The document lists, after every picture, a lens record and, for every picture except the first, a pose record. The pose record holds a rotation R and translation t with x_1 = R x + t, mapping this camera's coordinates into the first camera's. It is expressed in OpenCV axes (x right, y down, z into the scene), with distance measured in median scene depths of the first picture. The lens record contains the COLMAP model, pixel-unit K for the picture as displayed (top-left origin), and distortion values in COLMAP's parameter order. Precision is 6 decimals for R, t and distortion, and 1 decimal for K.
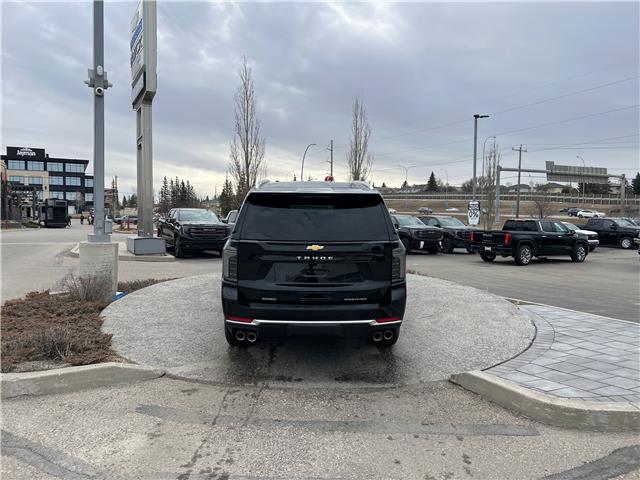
lens RADIAL K [[480.5, 0, 318.6], [0, 480.5, 244.7], [0, 0, 1]] dist [0.049692, -0.046378]
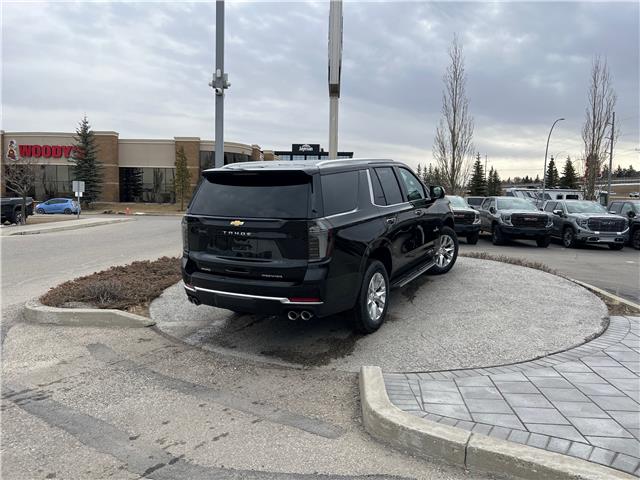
lens RADIAL K [[480.5, 0, 319.5], [0, 480.5, 246.1], [0, 0, 1]] dist [0.049692, -0.046378]
pose [[0.861629, 0.052399, -0.504826, 0.573939], [-0.037820, 0.998520, 0.039093, 0.007105], [0.506127, -0.014591, 0.862336, 0.159643]]
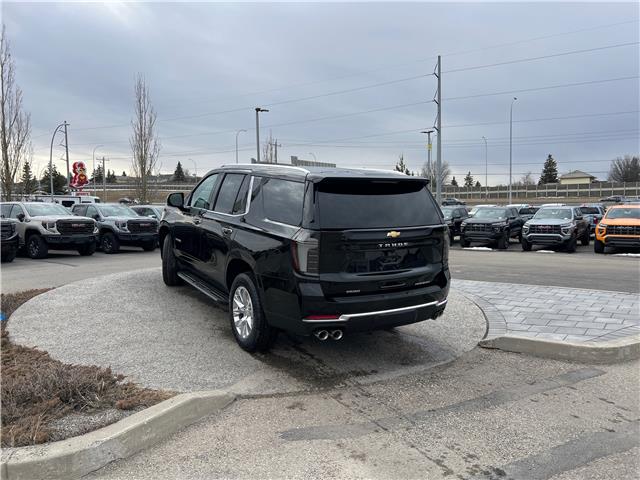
lens RADIAL K [[480.5, 0, 322.4], [0, 480.5, 241.6], [0, 0, 1]] dist [0.049692, -0.046378]
pose [[0.862027, -0.054074, 0.503970, -0.532929], [0.047689, 0.998535, 0.025568, -0.008839], [-0.504614, 0.001994, 0.863343, 0.190920]]
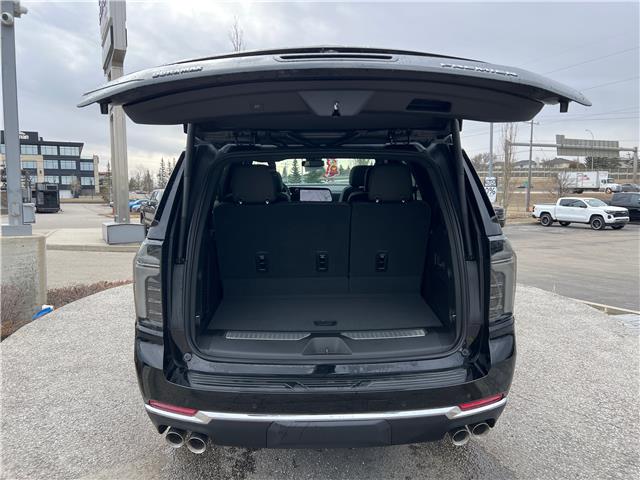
lens RADIAL K [[480.5, 0, 318.0], [0, 480.5, 240.4], [0, 0, 1]] dist [0.049692, -0.046378]
pose [[0.999845, -0.016750, -0.005492, -0.011580], [0.016915, 0.999363, 0.031424, -0.020698], [0.004962, -0.031512, 0.999491, 0.455588]]
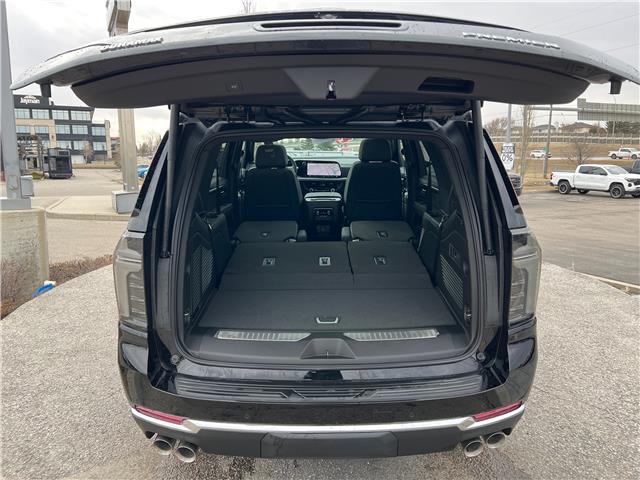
lens RADIAL K [[480.5, 0, 322.4], [0, 480.5, 239.8], [0, 0, 1]] dist [0.049692, -0.046378]
pose [[0.999618, -0.012237, -0.024785, -0.001240], [0.014666, 0.994847, 0.100317, -0.039764], [0.023430, -0.100642, 0.994647, 0.502158]]
